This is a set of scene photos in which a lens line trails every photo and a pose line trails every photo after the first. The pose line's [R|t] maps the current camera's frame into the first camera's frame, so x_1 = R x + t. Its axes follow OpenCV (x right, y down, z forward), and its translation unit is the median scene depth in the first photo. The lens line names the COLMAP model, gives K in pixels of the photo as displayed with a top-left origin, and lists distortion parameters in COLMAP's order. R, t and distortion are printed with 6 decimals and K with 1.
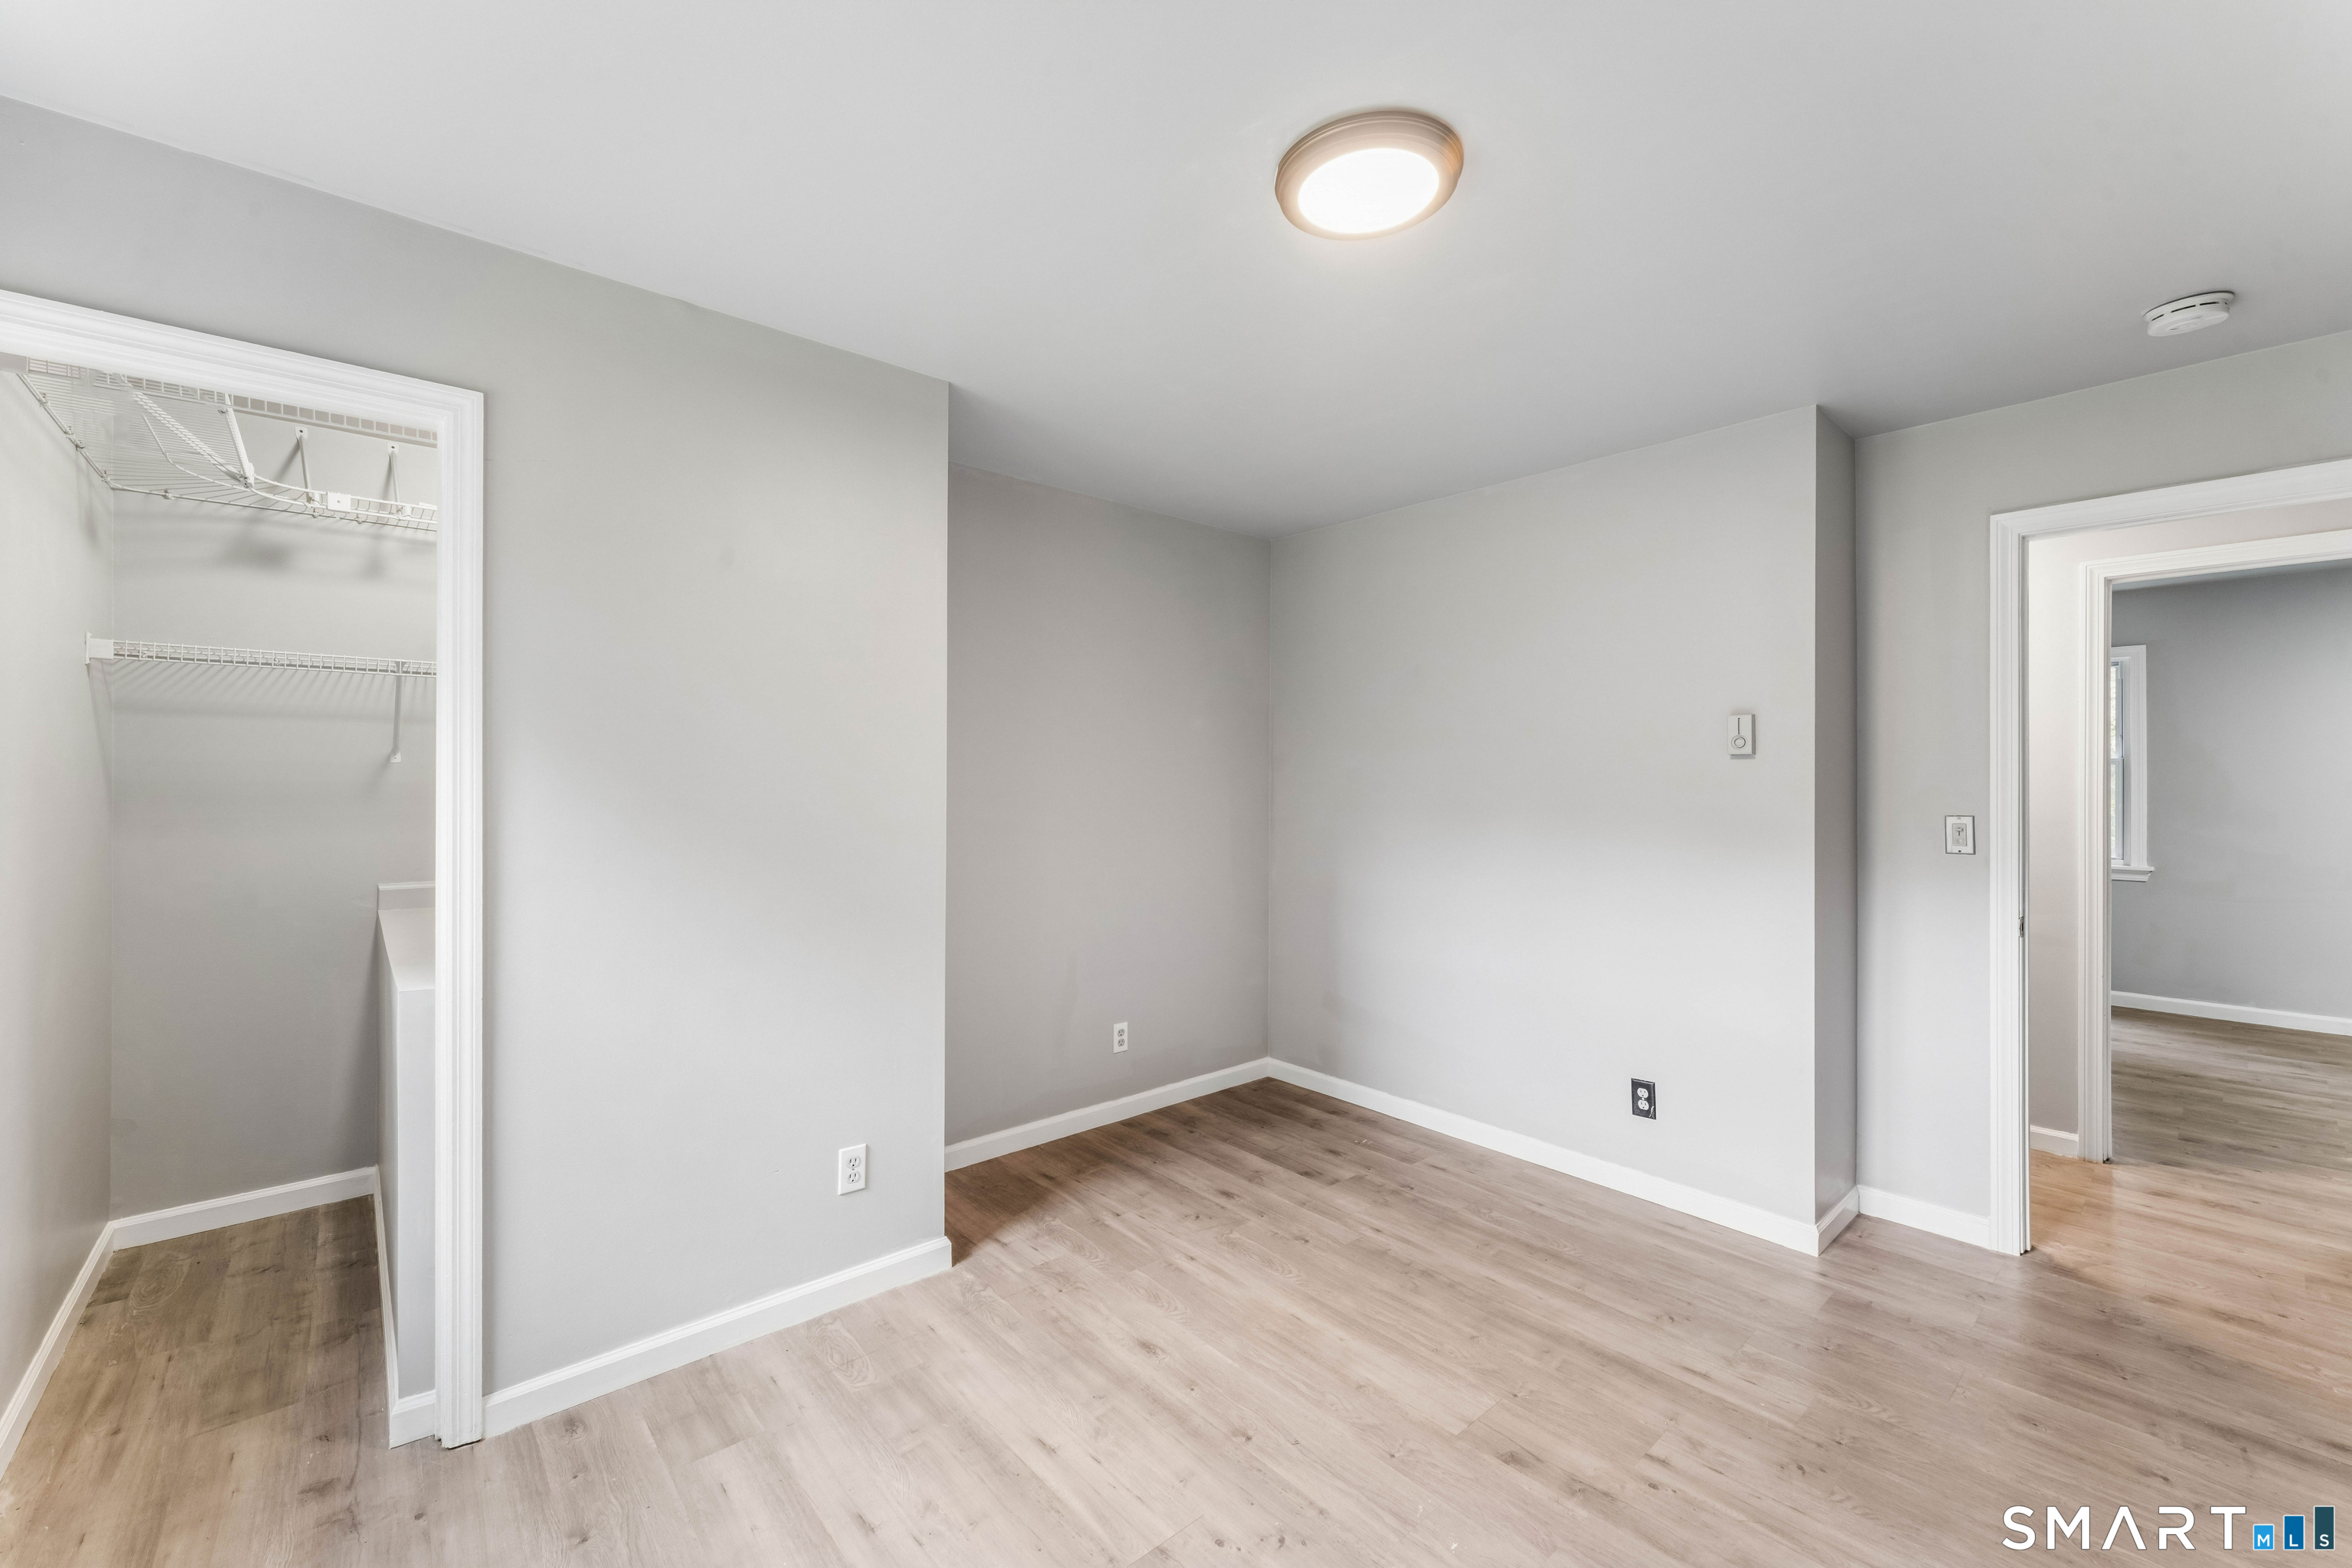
lens RADIAL K [[946.9, 0, 1171.6], [0, 946.9, 781.9], [0, 0, 1]] dist [-0.001805, 0.000663]
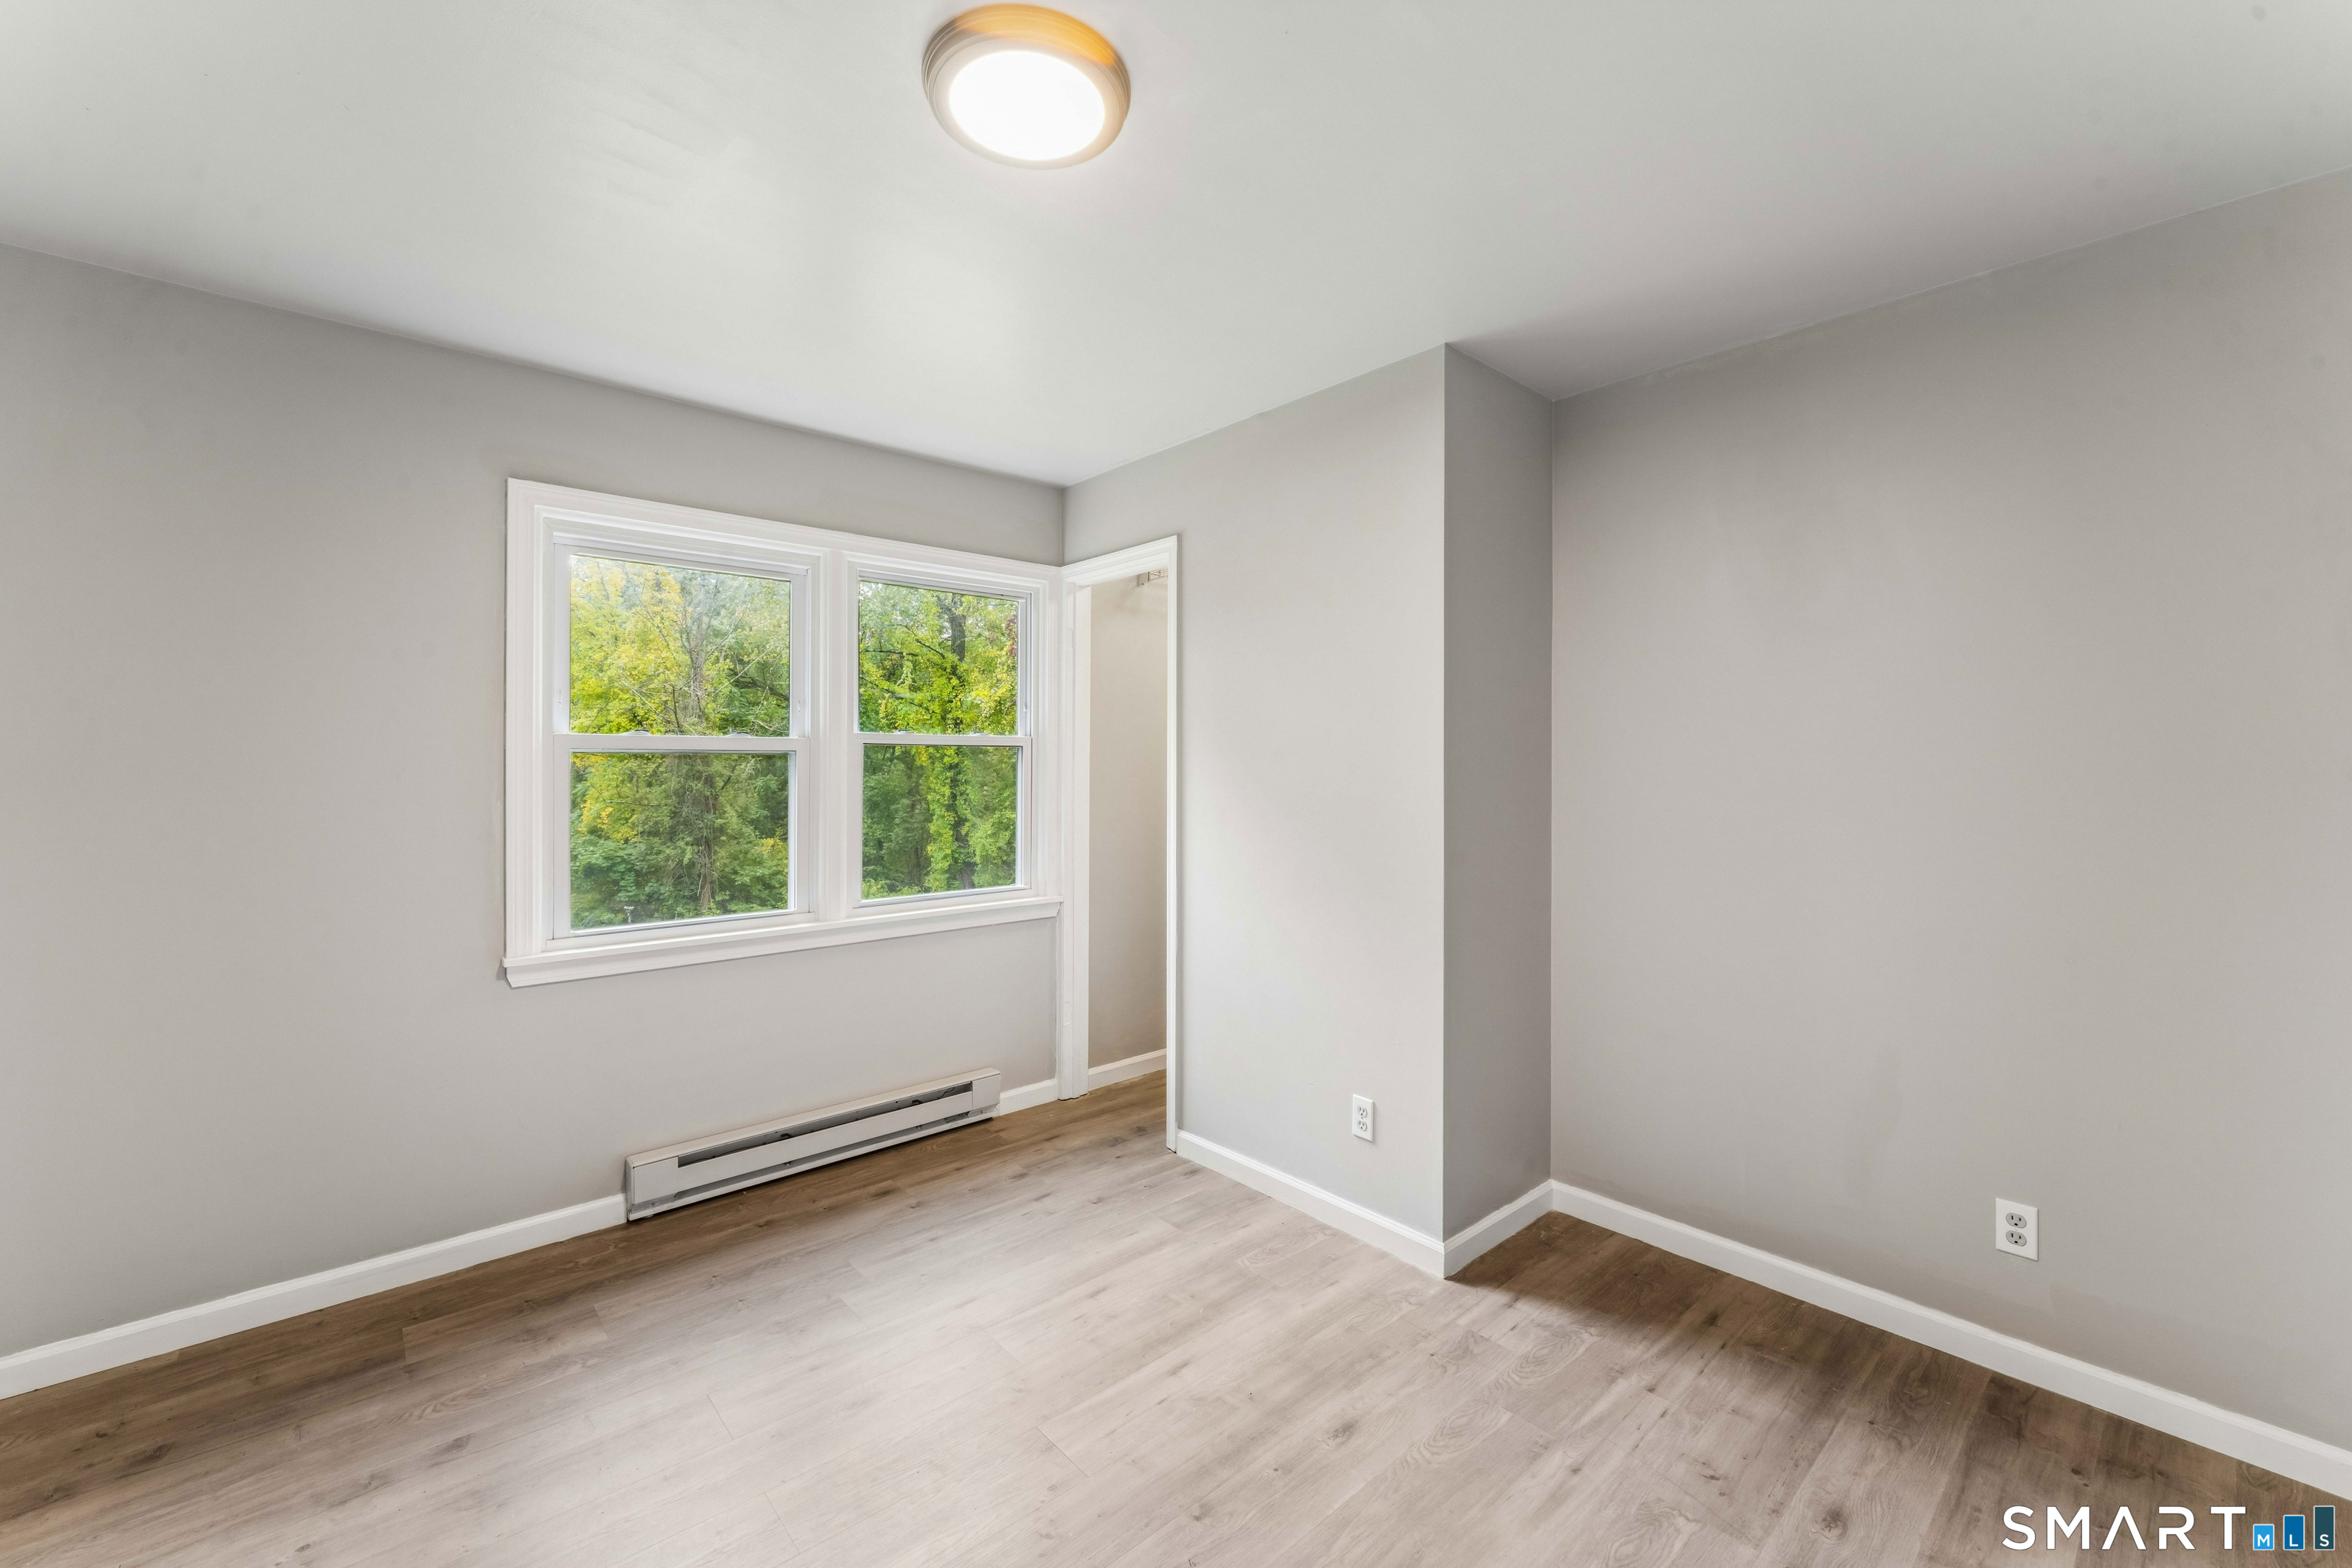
lens RADIAL K [[946.9, 0, 1185.3], [0, 946.9, 772.2], [0, 0, 1]] dist [-0.001805, 0.000663]
pose [[0.010158, 0.002854, -0.999944, 0.761981], [-0.004643, 0.999985, 0.002807, 0.006609], [0.999938, 0.004614, 0.010171, 0.787226]]
